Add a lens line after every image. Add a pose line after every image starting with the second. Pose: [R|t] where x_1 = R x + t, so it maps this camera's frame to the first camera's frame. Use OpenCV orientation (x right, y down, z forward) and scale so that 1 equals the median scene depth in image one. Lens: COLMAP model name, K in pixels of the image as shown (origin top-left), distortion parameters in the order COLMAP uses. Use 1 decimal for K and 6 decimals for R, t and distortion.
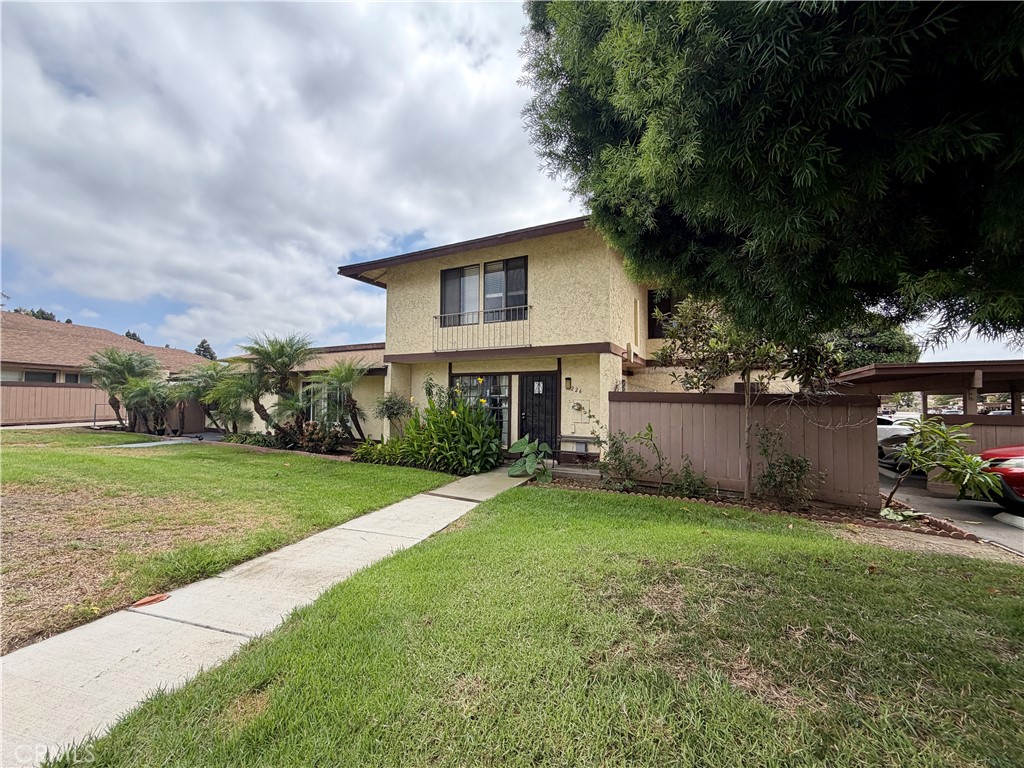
lens RADIAL K [[407.3, 0, 512.1], [0, 407.3, 384.5], [0, 0, 1]] dist [0.000447, 0.000104]
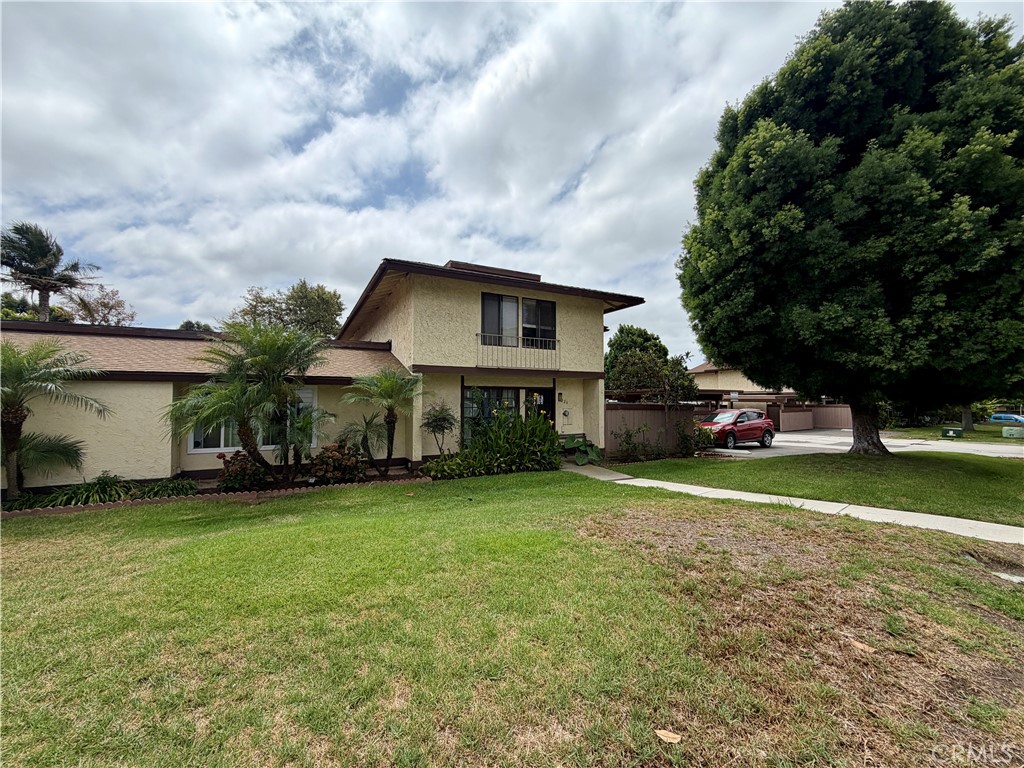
lens RADIAL K [[407.3, 0, 511.9], [0, 407.3, 390.2], [0, 0, 1]] dist [0.000447, 0.000104]
pose [[0.569448, 0.014940, 0.821892, -1.070430], [-0.023957, 0.999712, -0.001574, -0.019222], [-0.821678, -0.018794, 0.569642, 0.325502]]
